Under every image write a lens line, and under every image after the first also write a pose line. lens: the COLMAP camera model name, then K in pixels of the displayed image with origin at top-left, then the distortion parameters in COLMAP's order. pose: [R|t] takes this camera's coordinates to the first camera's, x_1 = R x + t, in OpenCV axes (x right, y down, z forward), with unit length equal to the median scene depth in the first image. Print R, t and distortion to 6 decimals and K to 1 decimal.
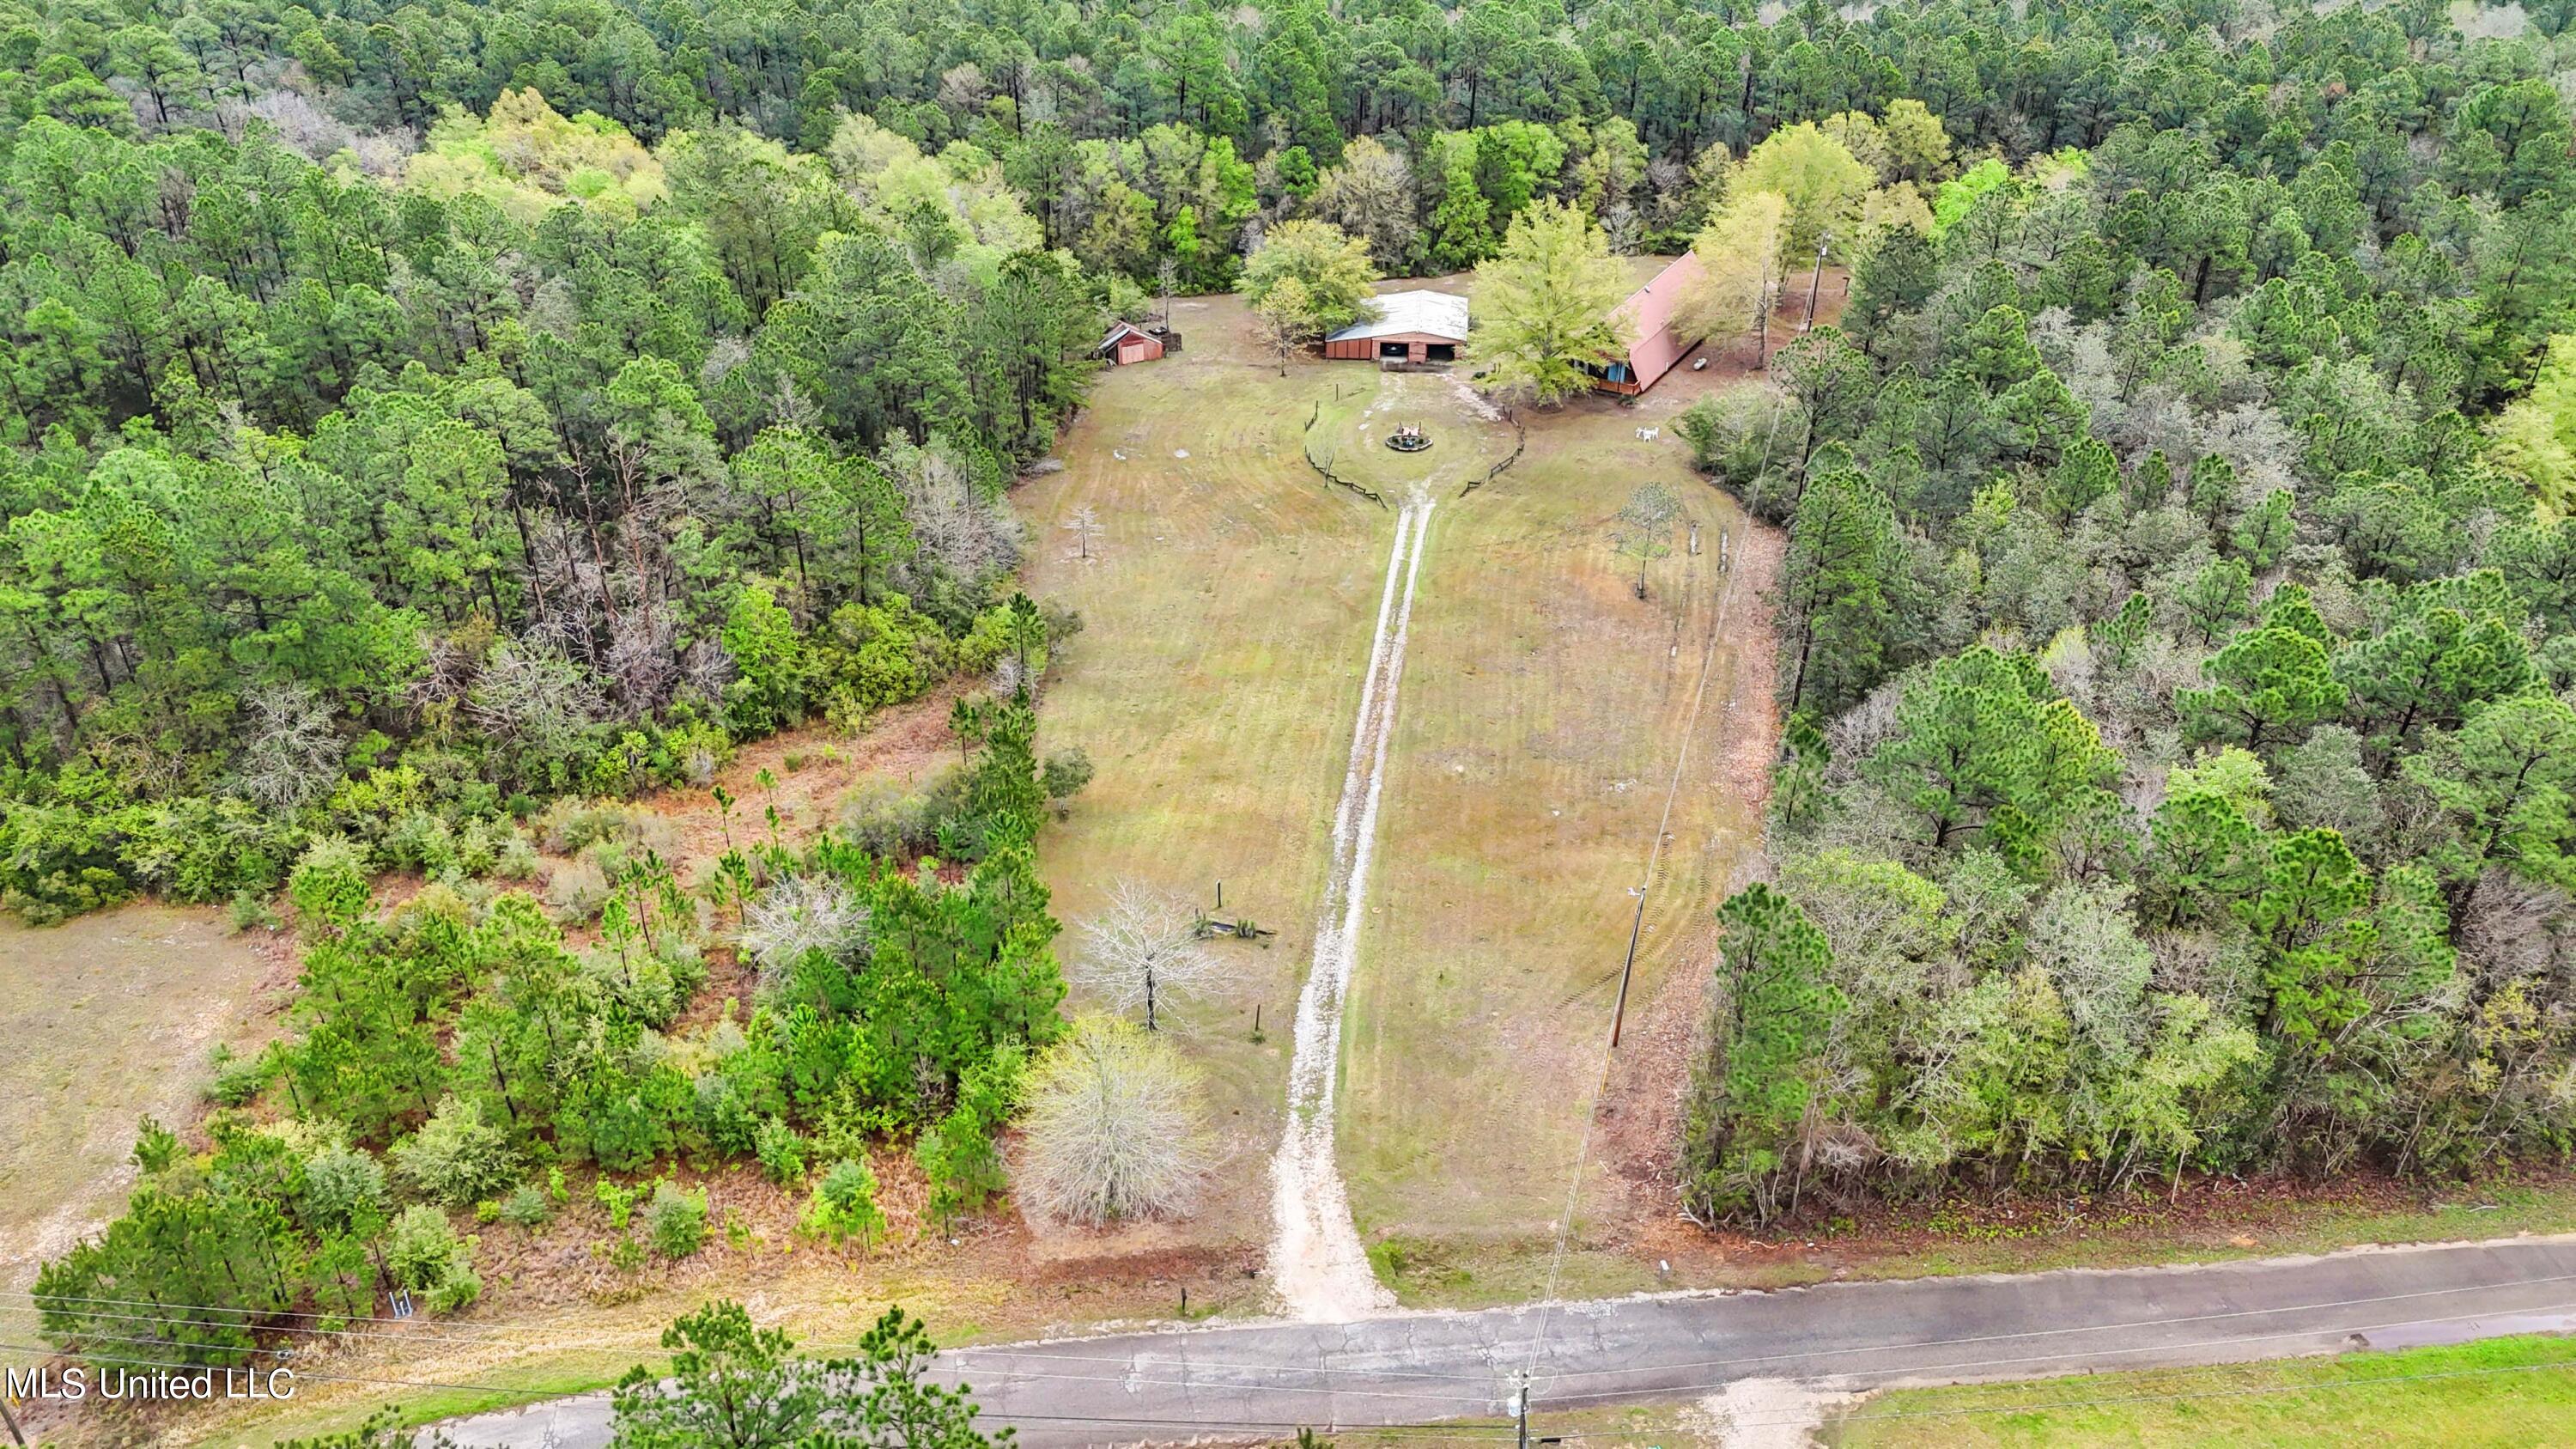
lens RADIAL K [[1934.1, 0, 1288.0], [0, 1934.1, 724.5], [0, 0, 1]] dist [0.002391, -0.000025]
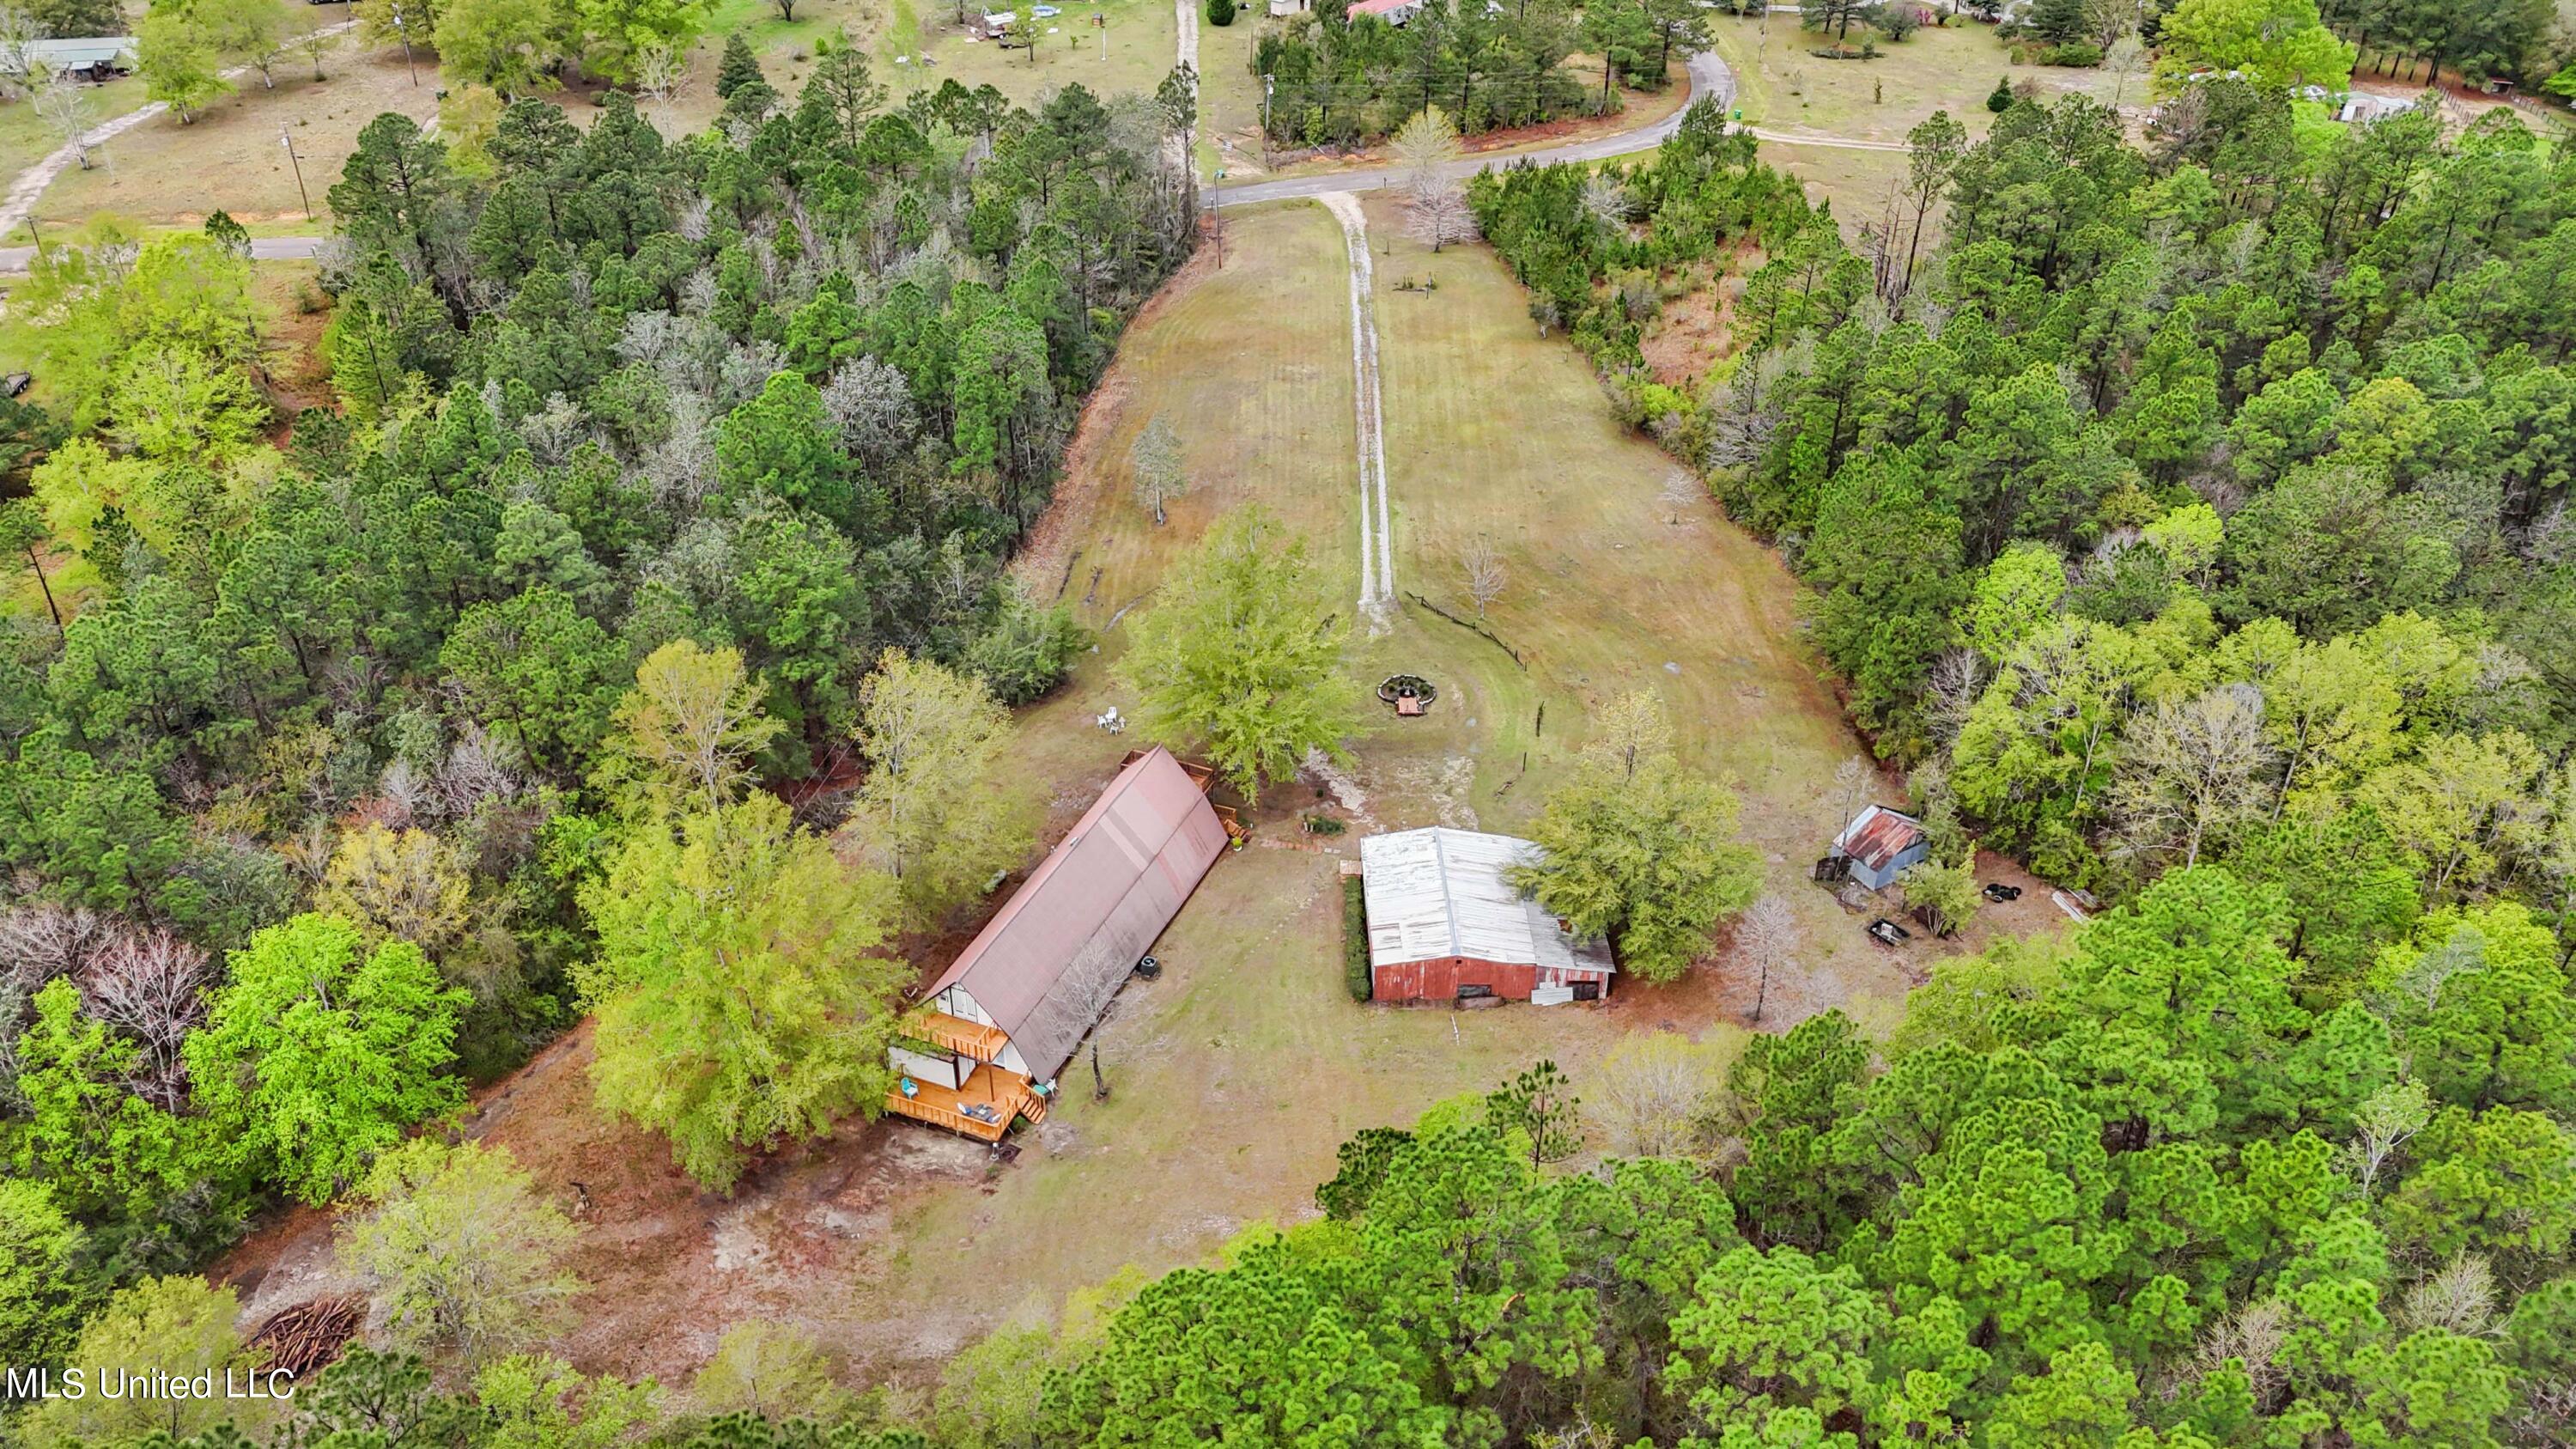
lens RADIAL K [[1861.4, 0, 1308.1], [0, 1861.4, 726.1], [0, 0, 1]] dist [0.005638, -0.000064]
pose [[-0.991712, 0.046386, -0.119818, 0.177466], [-0.086679, 0.446821, 0.890414, -0.745422], [0.094840, 0.893420, -0.439097, 1.217655]]
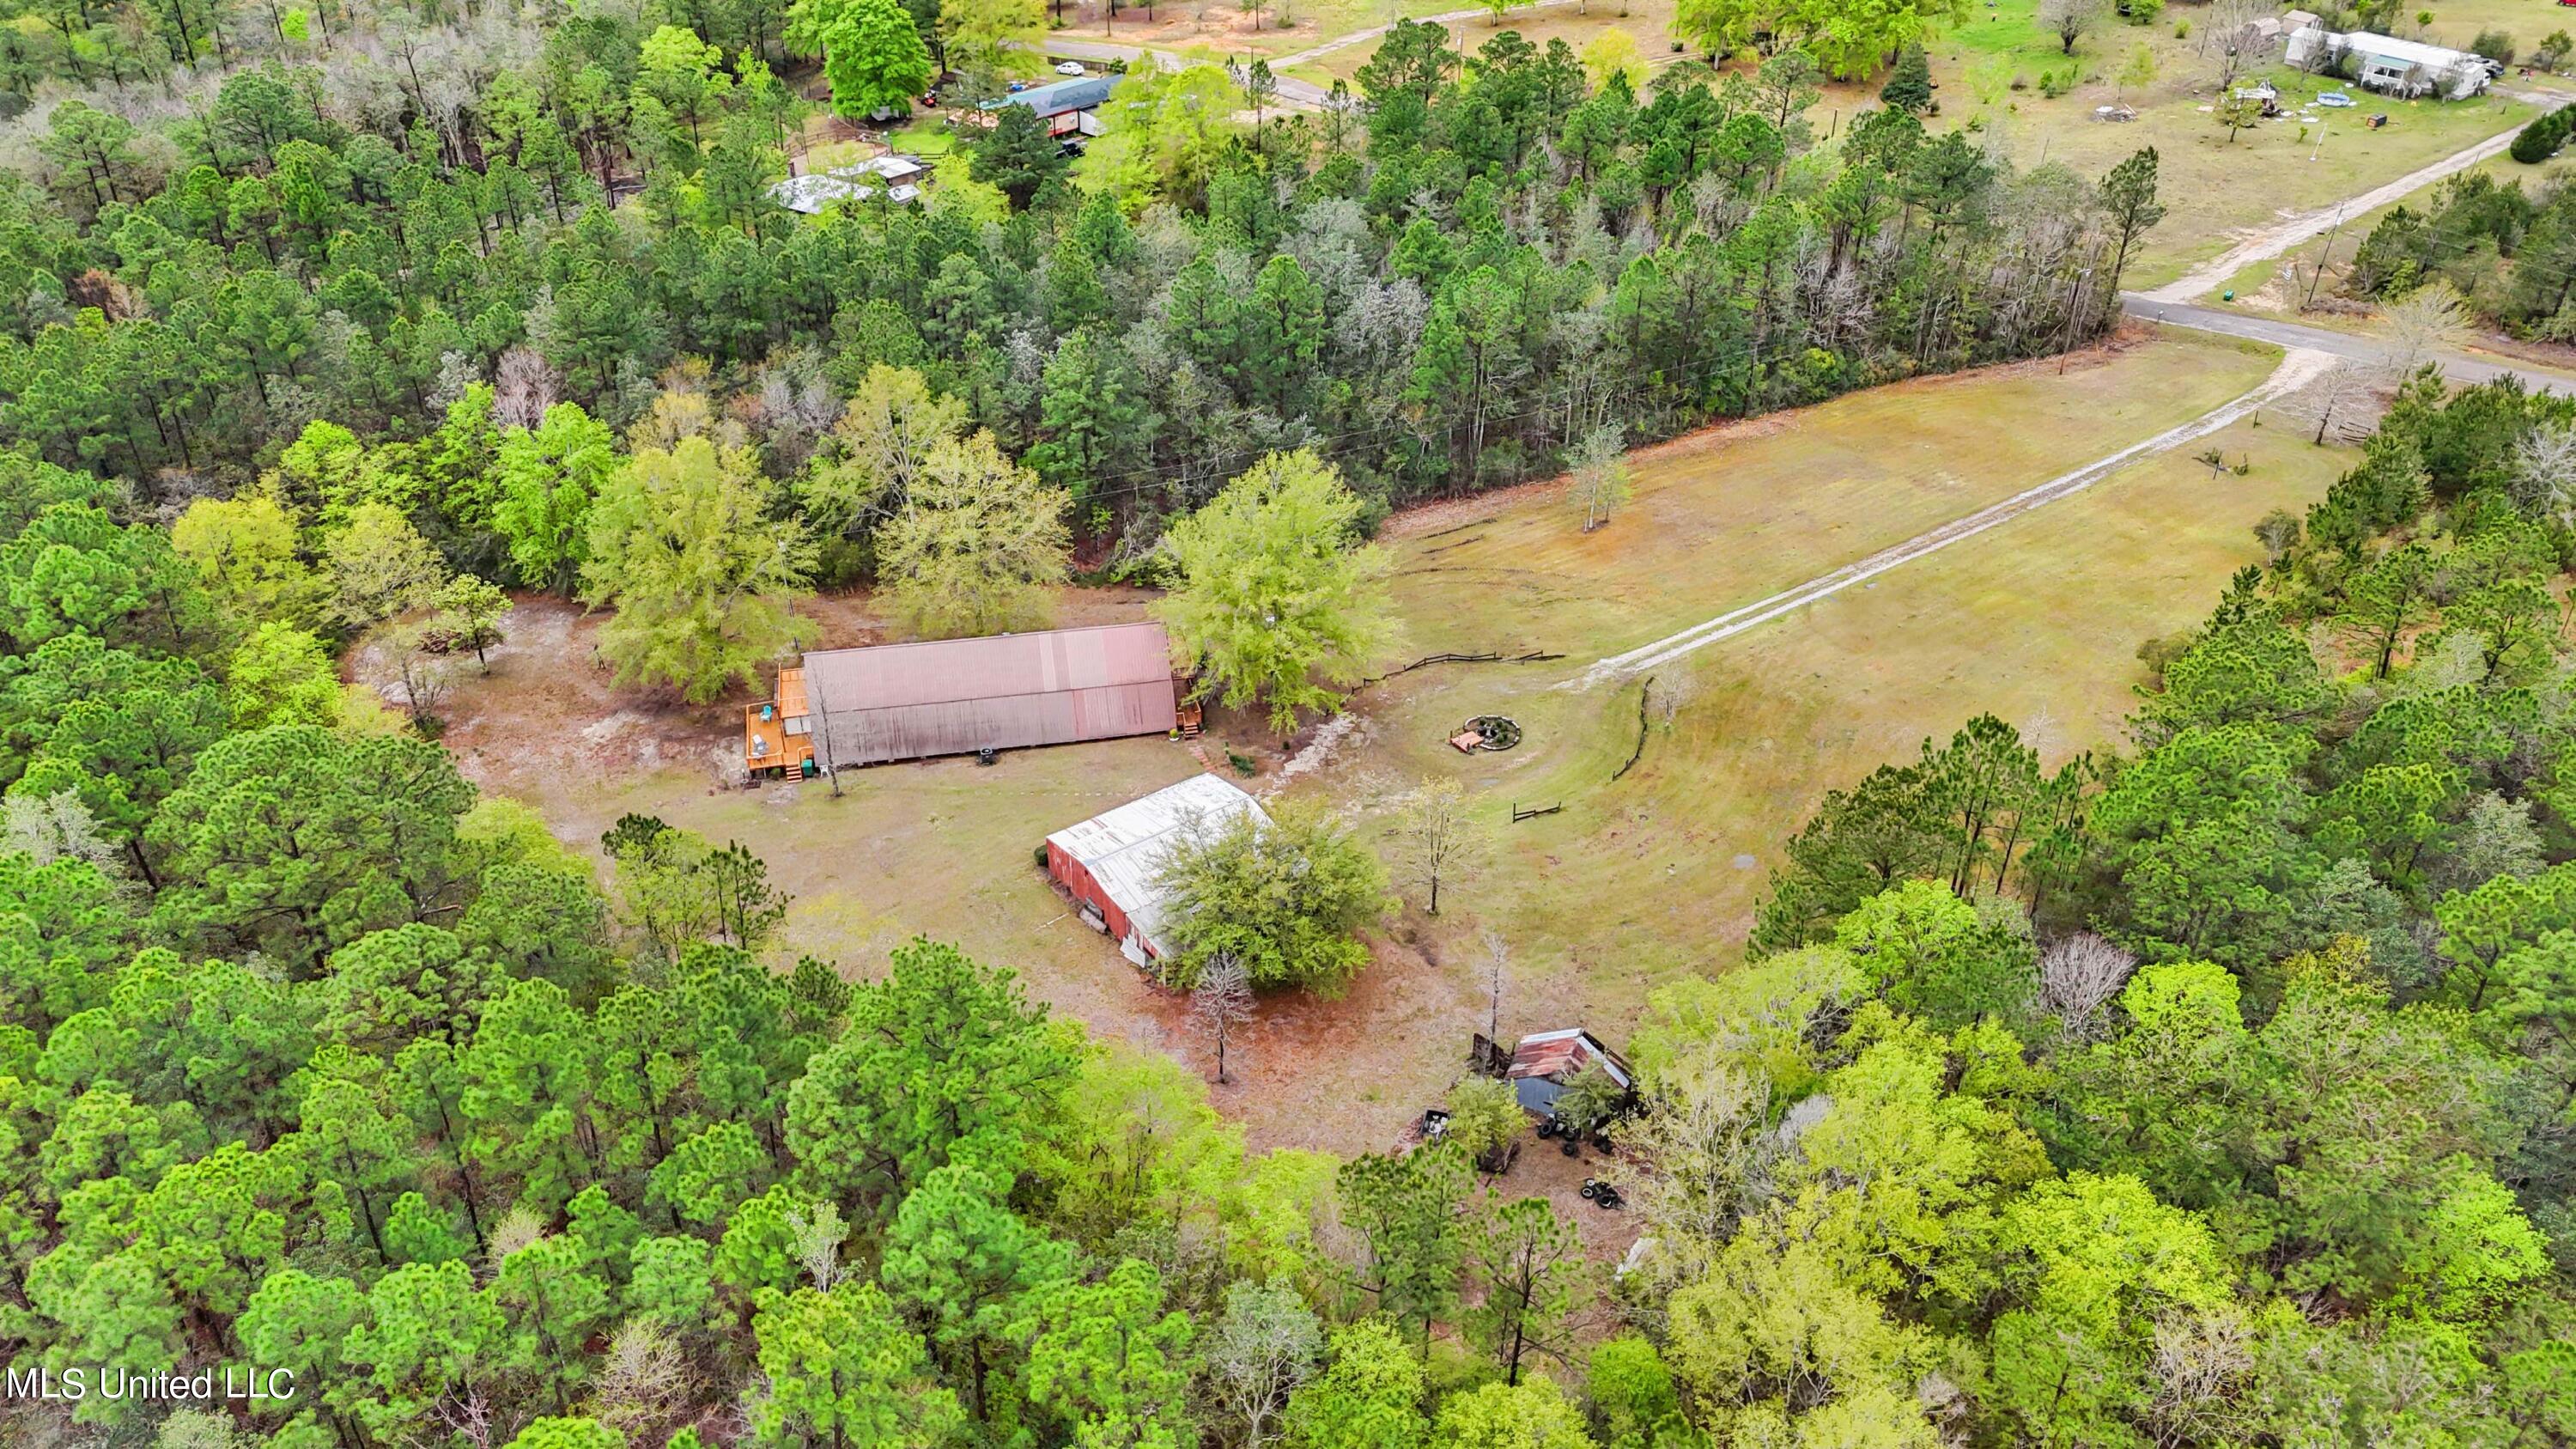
lens RADIAL K [[1861.4, 0, 1308.1], [0, 1861.4, 726.1], [0, 0, 1]] dist [0.005638, -0.000064]
pose [[-0.653611, -0.424543, 0.626543, -0.331436], [0.380566, 0.531213, 0.756956, -0.682553], [-0.654188, 0.733196, -0.185640, 1.073869]]
